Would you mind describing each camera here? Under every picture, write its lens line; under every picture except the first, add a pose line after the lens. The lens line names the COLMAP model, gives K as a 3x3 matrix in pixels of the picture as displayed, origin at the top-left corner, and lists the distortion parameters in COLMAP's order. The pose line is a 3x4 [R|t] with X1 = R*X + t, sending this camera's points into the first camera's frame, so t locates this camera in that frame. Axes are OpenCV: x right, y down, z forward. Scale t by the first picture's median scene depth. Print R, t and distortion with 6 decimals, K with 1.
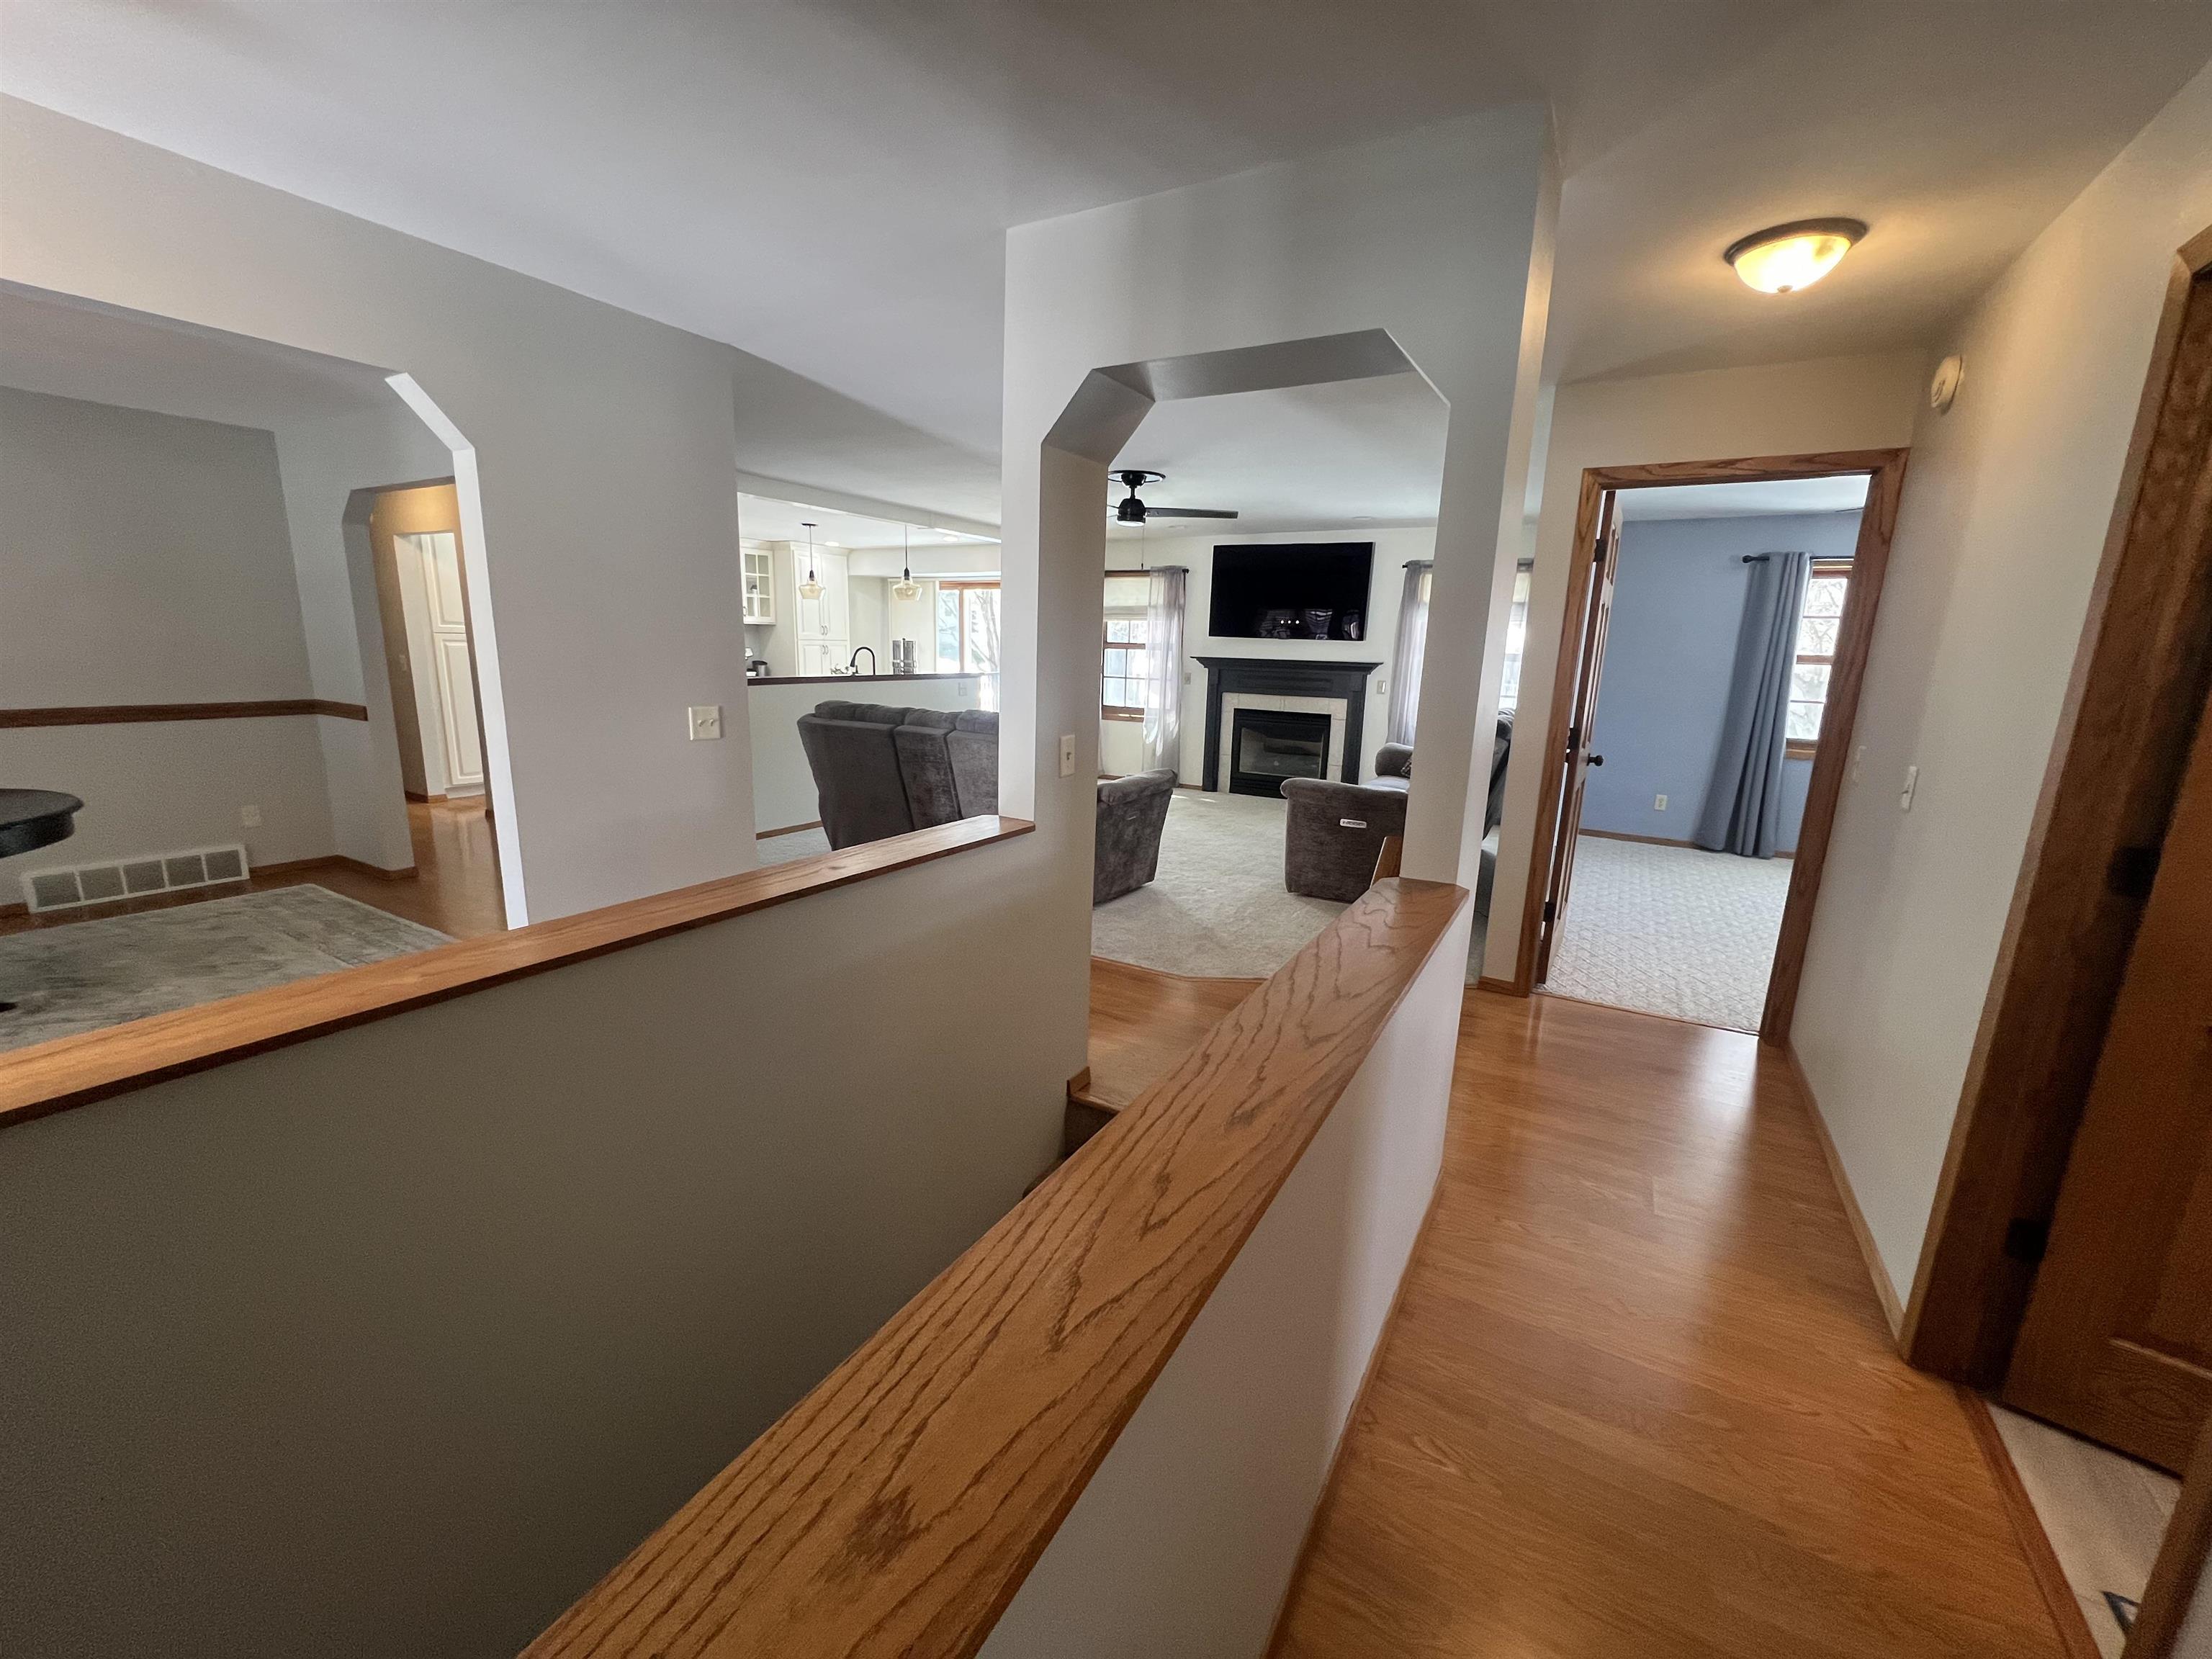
lens RADIAL K [[878.7, 0, 1108.9], [0, 878.7, 826.7], [0, 0, 1]] dist [-0.003141, -0.000407]
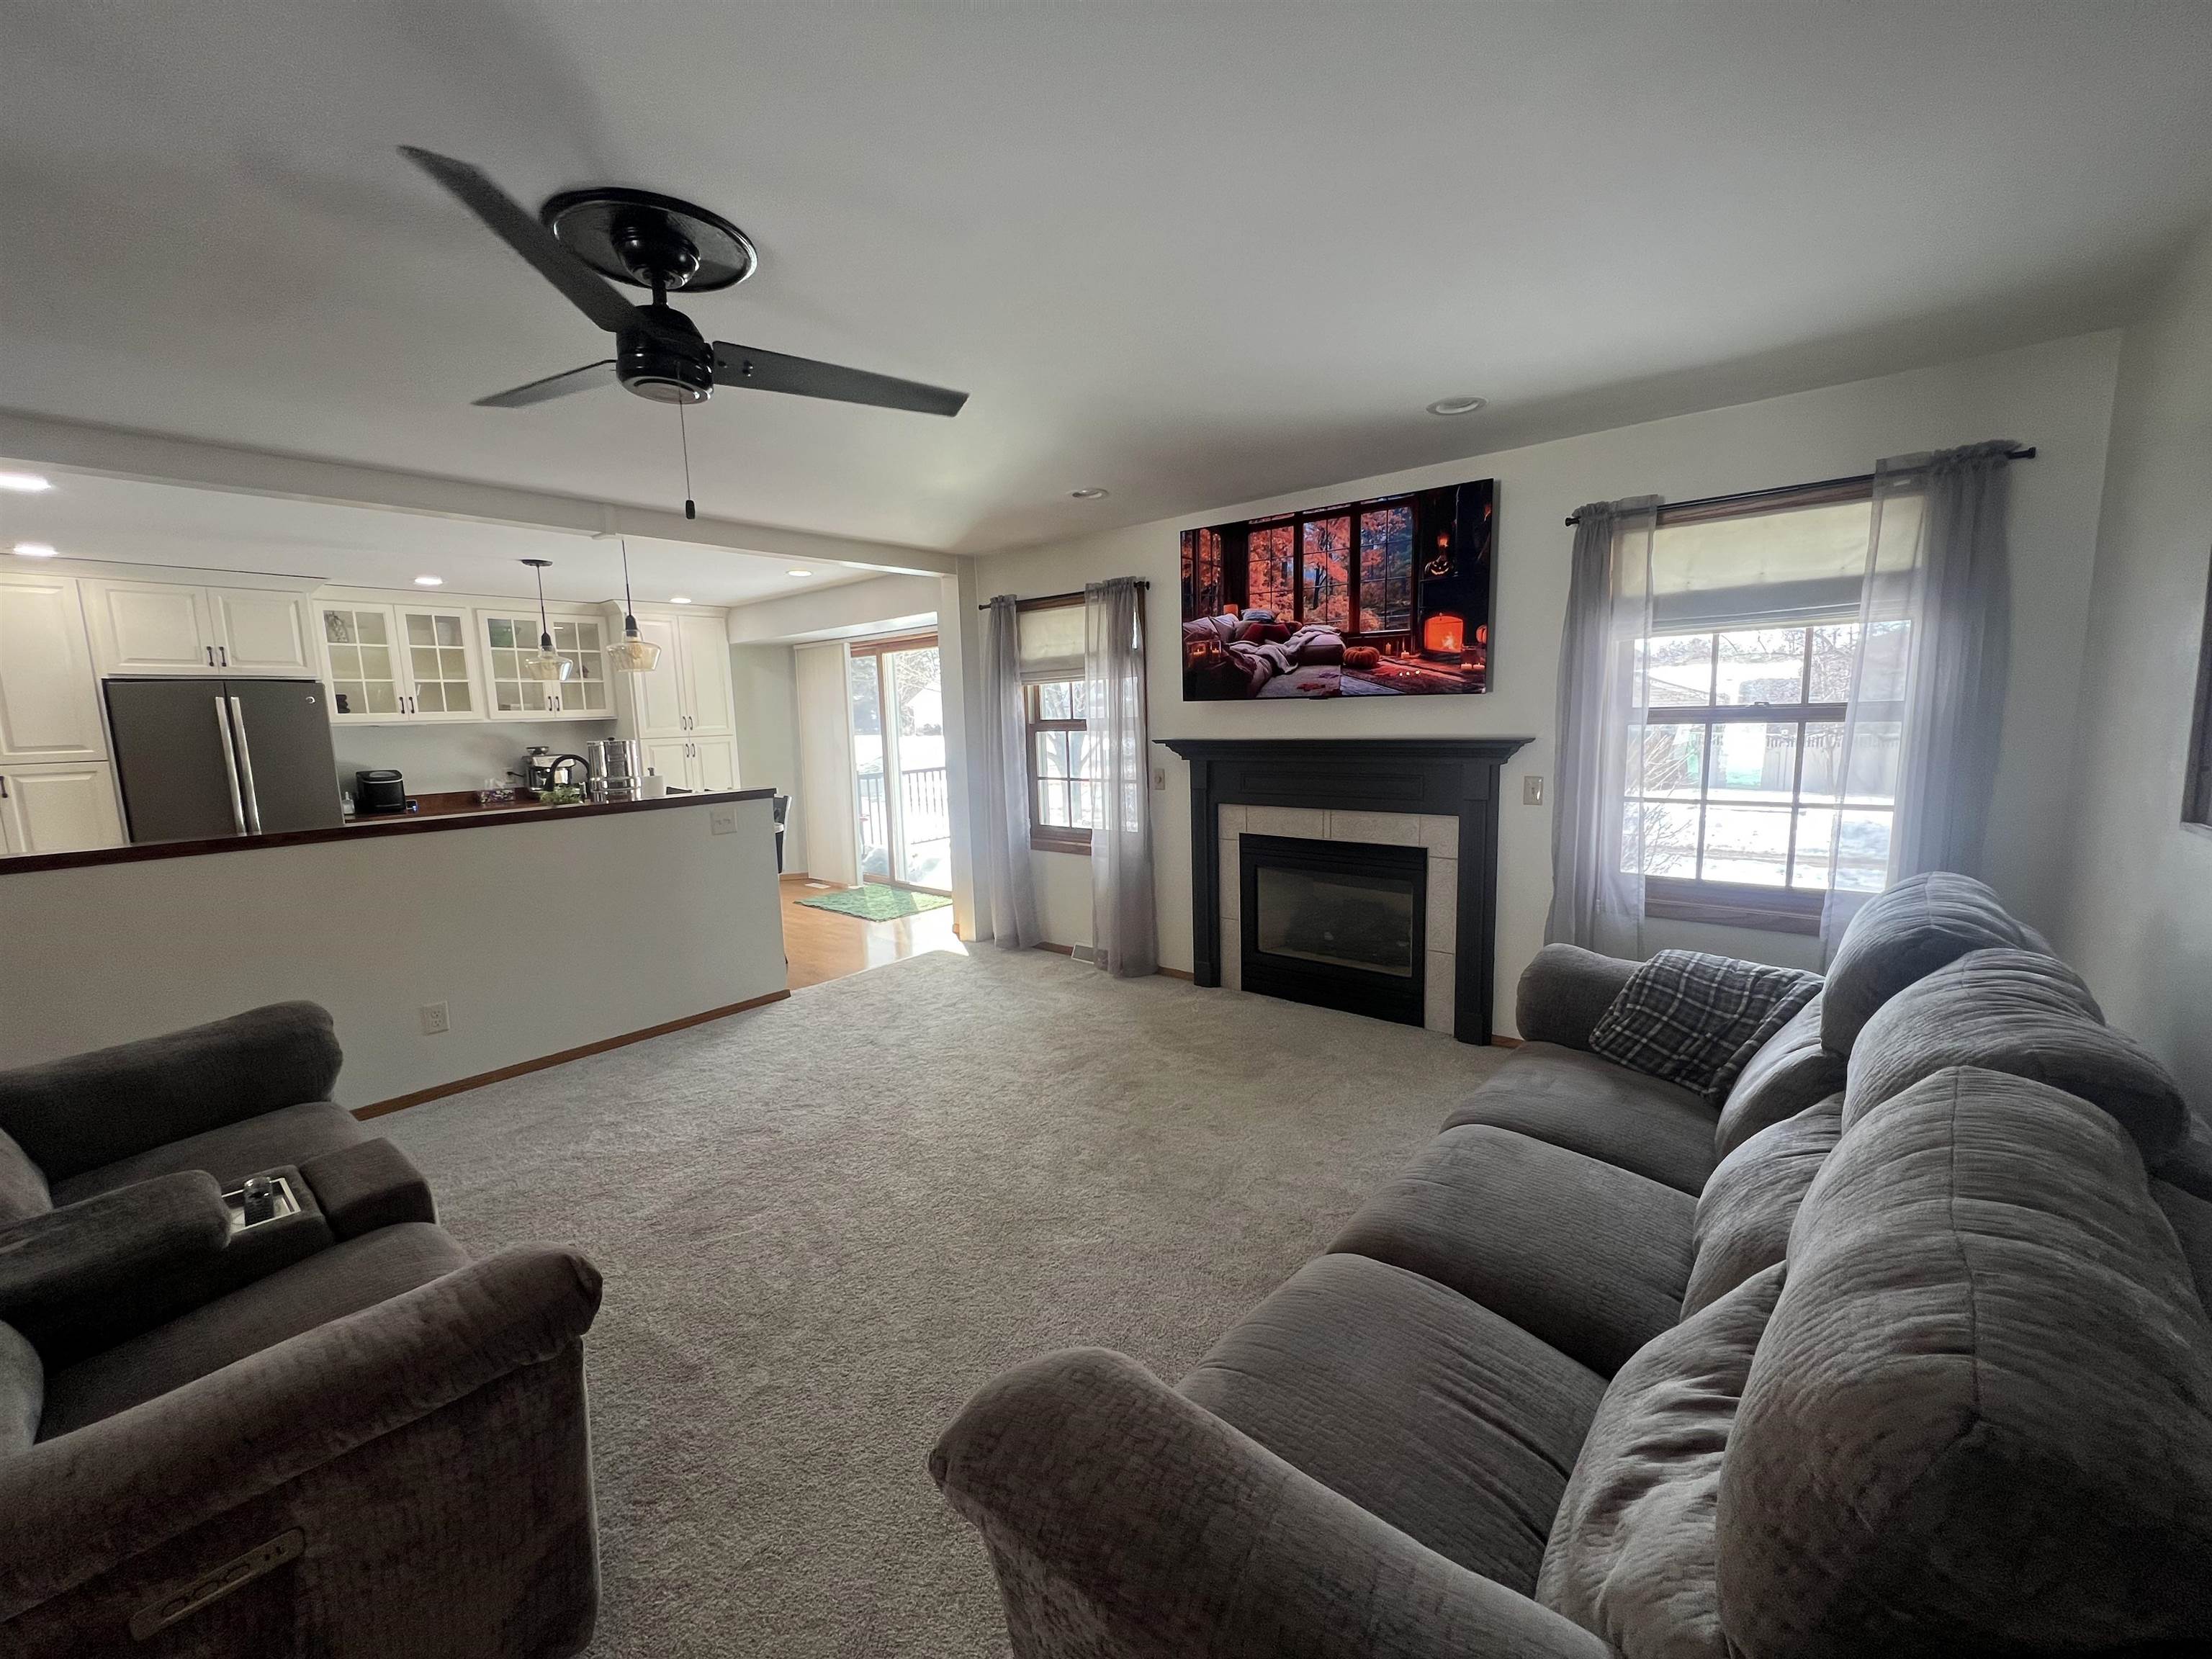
lens RADIAL K [[878.7, 0, 1094.6], [0, 878.7, 828.5], [0, 0, 1]] dist [-0.003141, -0.000407]
pose [[0.981896, -0.031691, -0.186751, 0.155236], [0.017798, 0.996979, -0.075610, -0.099012], [0.188583, 0.070917, 0.979493, 0.465821]]
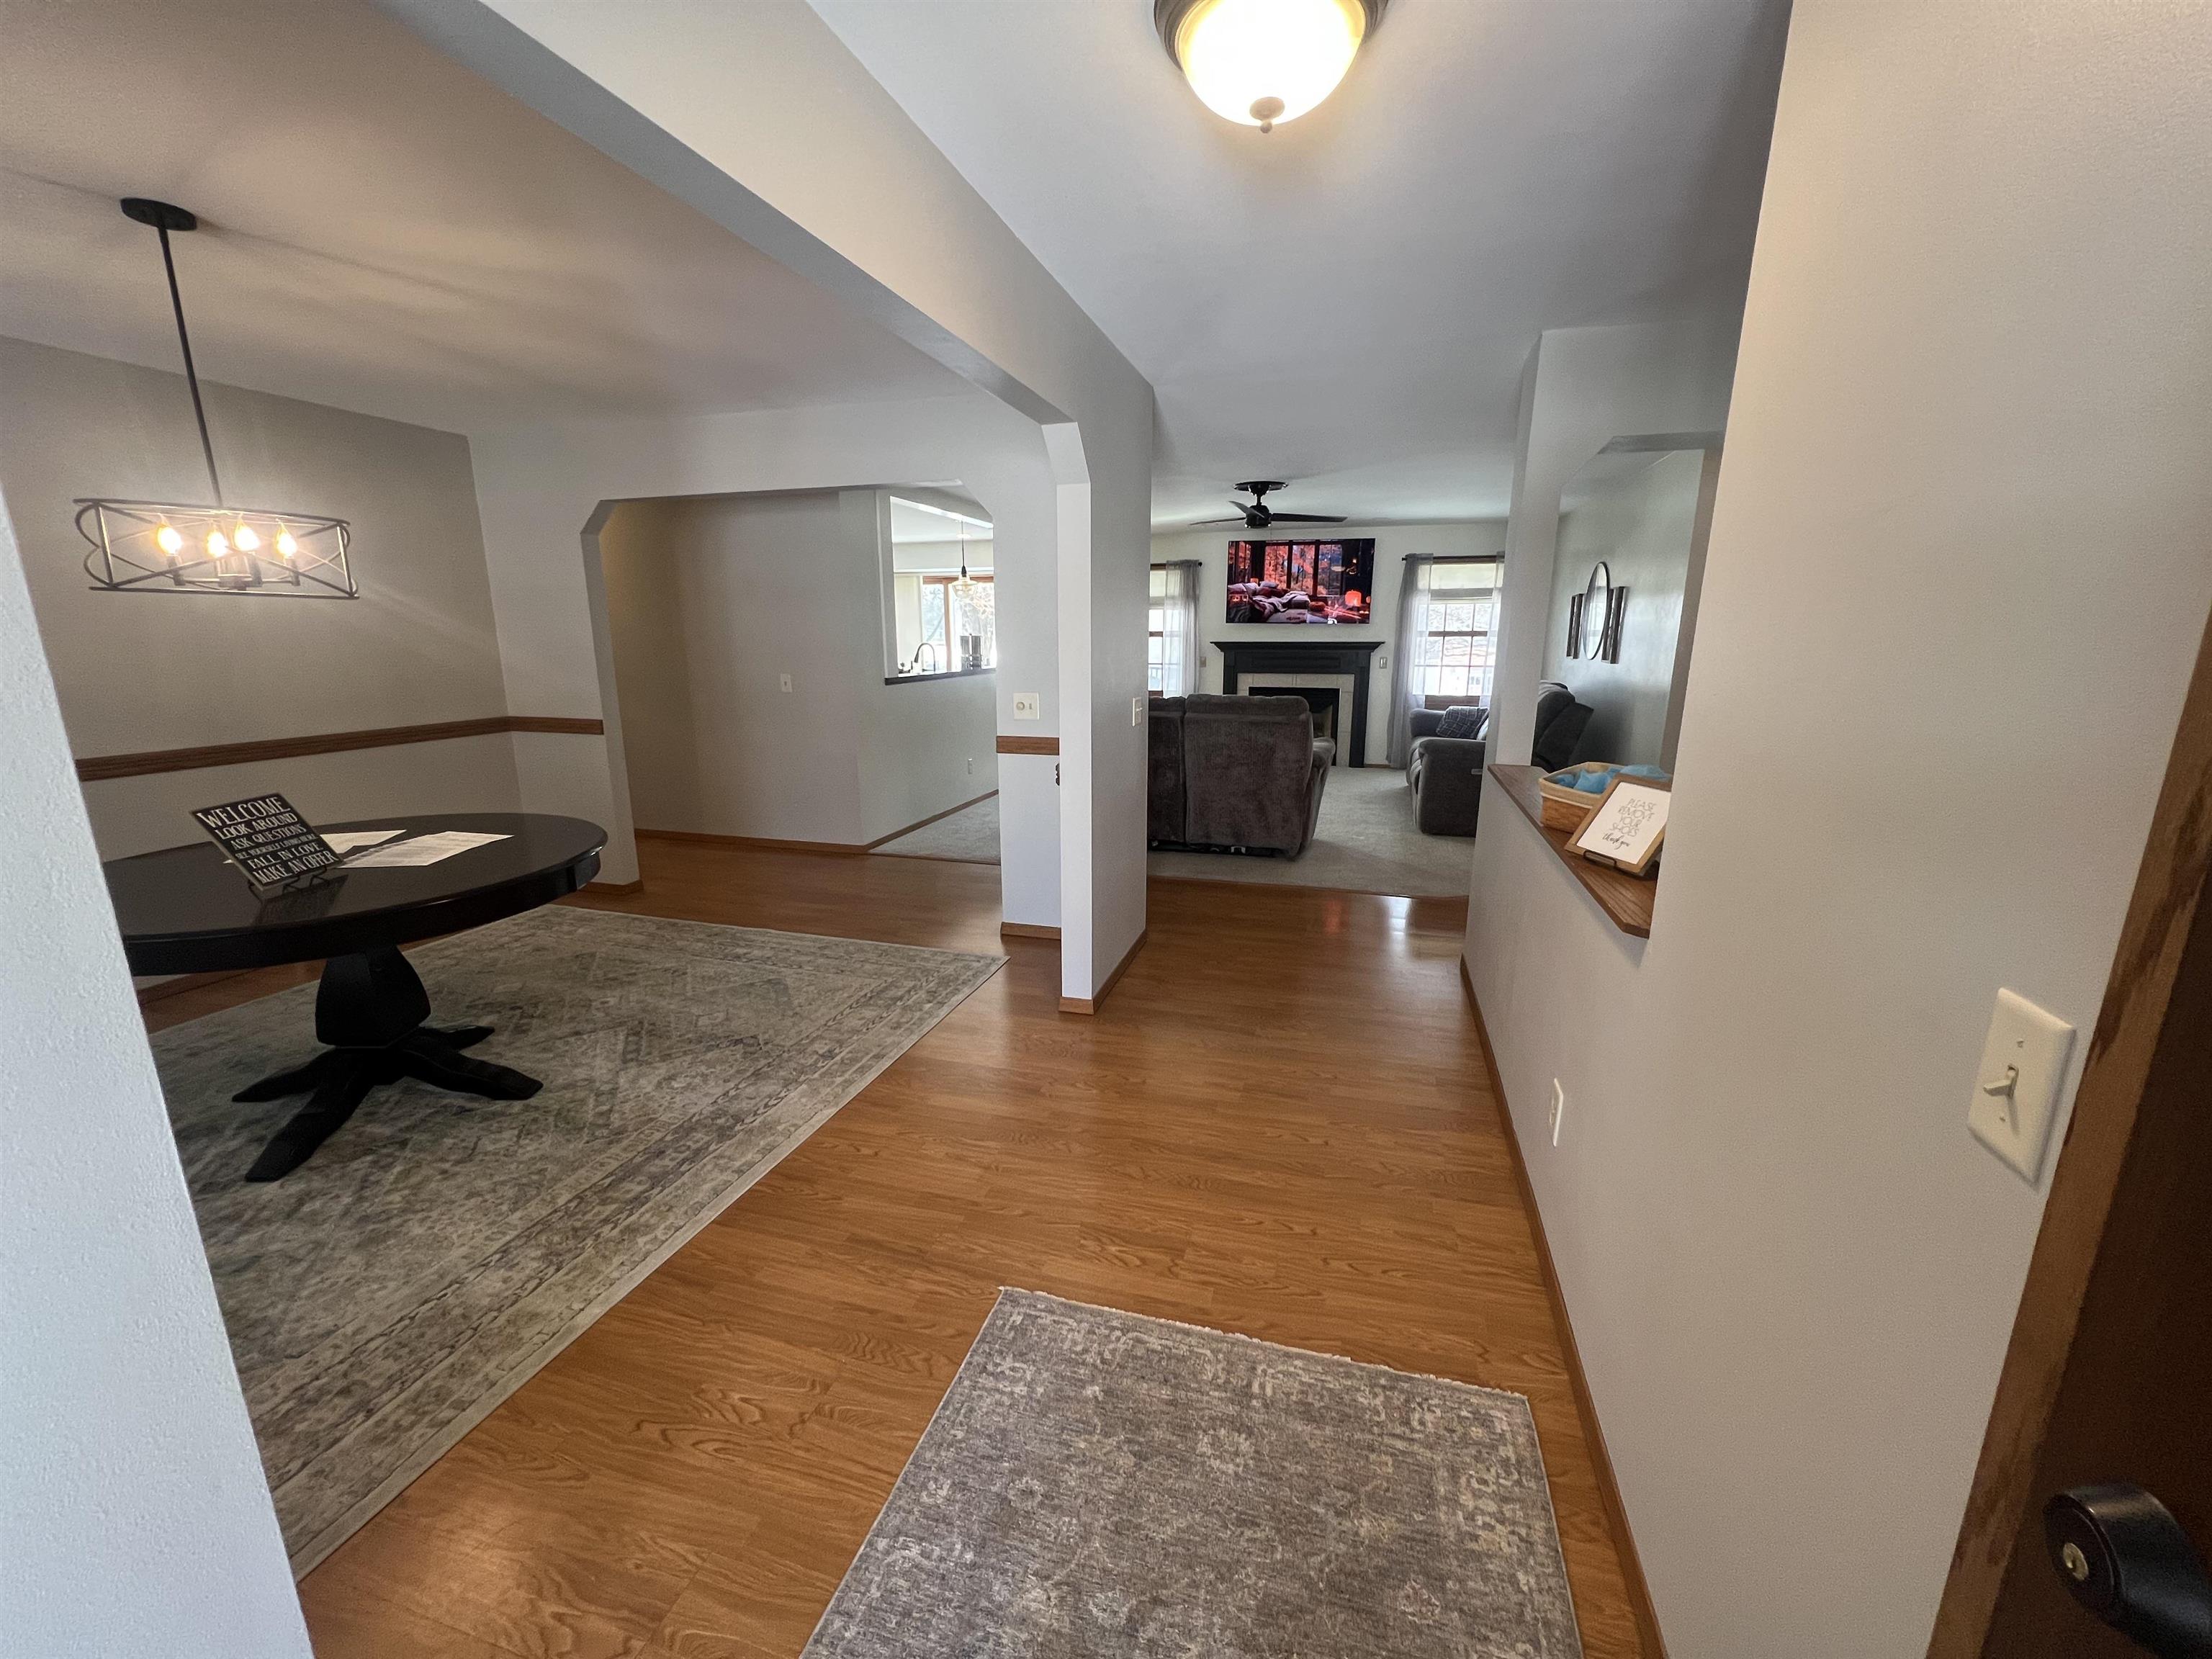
lens RADIAL K [[878.7, 0, 1106.7], [0, 878.7, 831.5], [0, 0, 1]] dist [-0.003141, -0.000407]
pose [[0.970940, -0.082100, 0.224798, -0.300061], [0.077539, 0.996566, 0.029057, 0.001923], [-0.226412, -0.010782, 0.973972, -0.050955]]
